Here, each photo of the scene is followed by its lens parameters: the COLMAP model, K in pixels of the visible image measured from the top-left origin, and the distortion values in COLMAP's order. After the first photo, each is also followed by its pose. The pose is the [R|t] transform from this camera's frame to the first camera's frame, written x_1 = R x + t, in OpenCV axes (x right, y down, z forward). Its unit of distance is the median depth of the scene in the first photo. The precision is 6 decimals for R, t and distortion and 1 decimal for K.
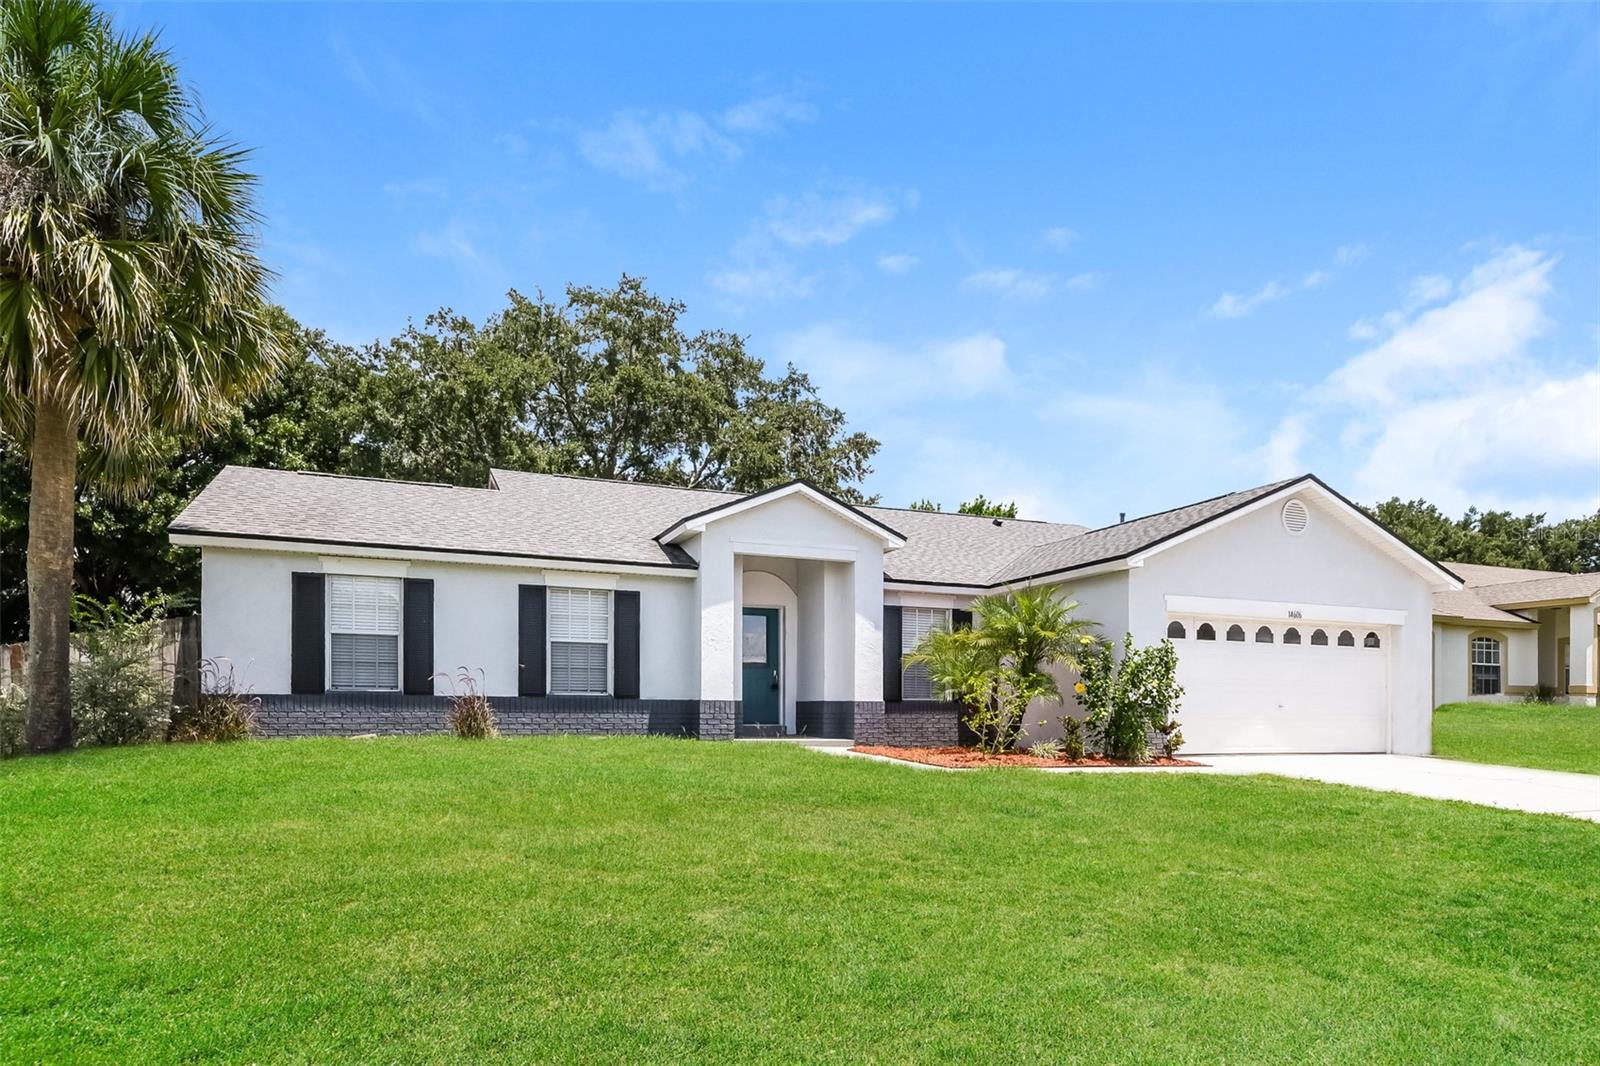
lens RADIAL K [[936.4, 0, 799.7], [0, 936.4, 601.7], [0, 0, 1]] dist [-0.000957, 0.000113]
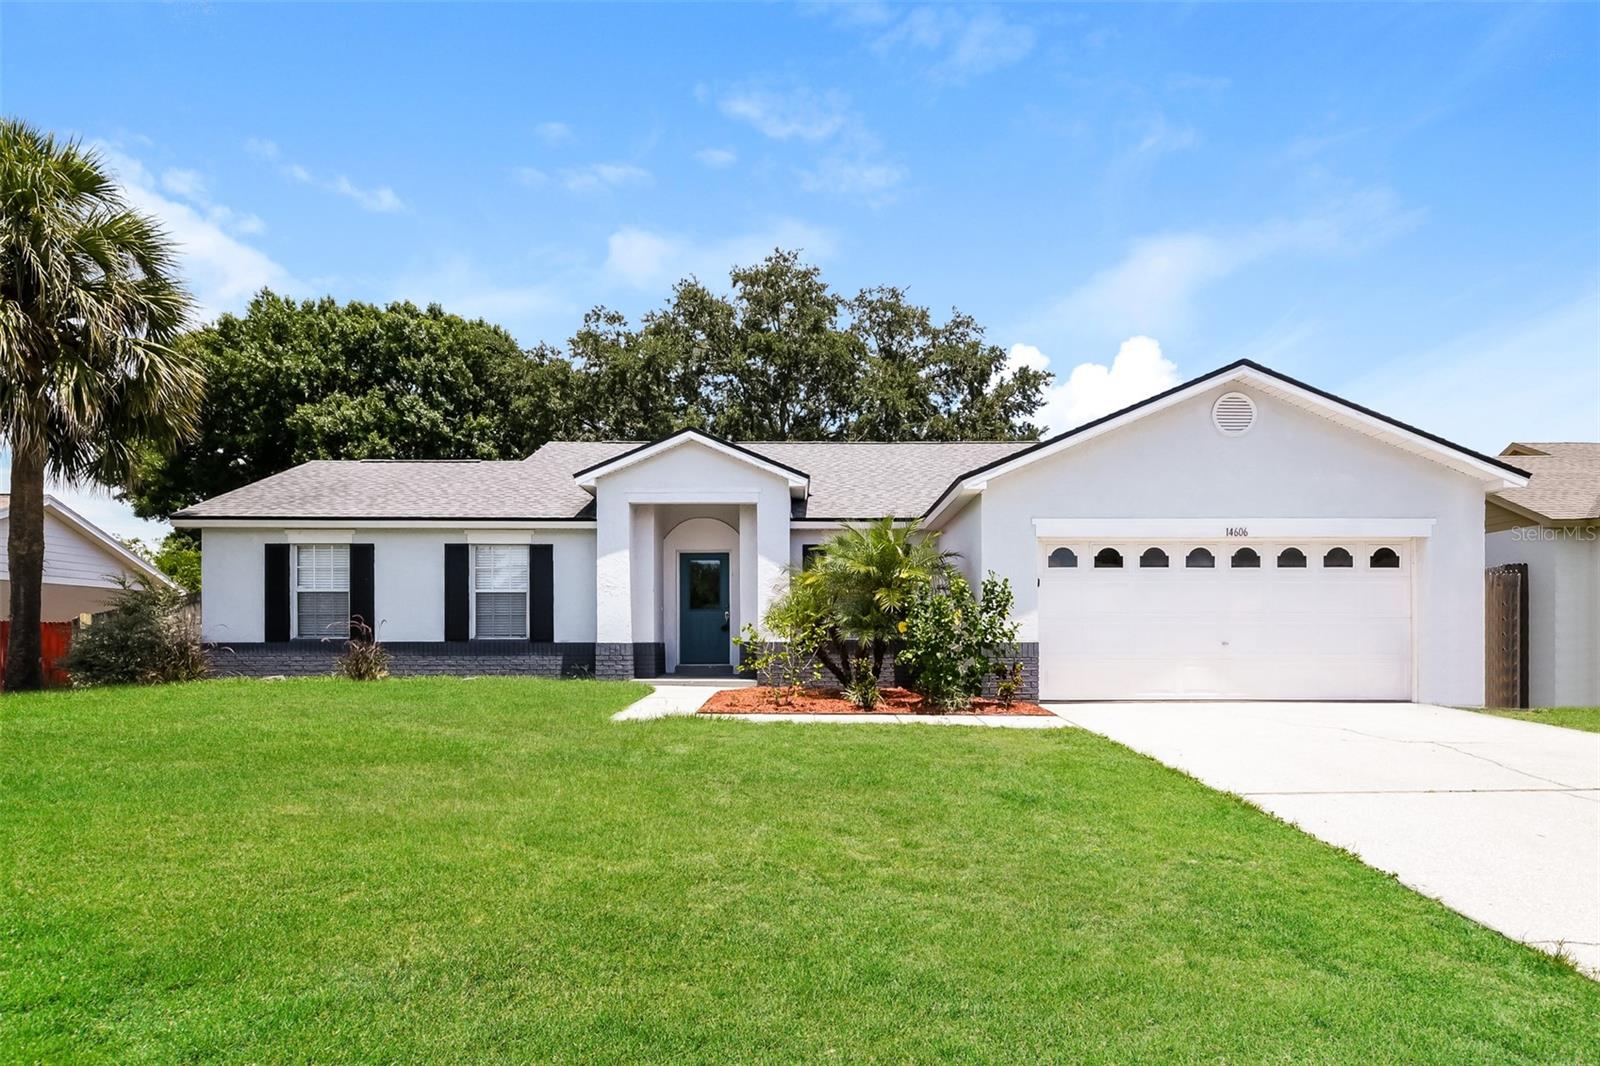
lens RADIAL K [[877.1, 0, 800.0], [0, 877.1, 533.0], [0, 0, 1]] dist [0.002317, 0.000508]
pose [[0.931658, -0.055082, -0.359136, 0.464499], [0.049754, 0.998471, -0.024070, 0.014661], [0.359913, 0.004556, 0.932975, 0.146855]]
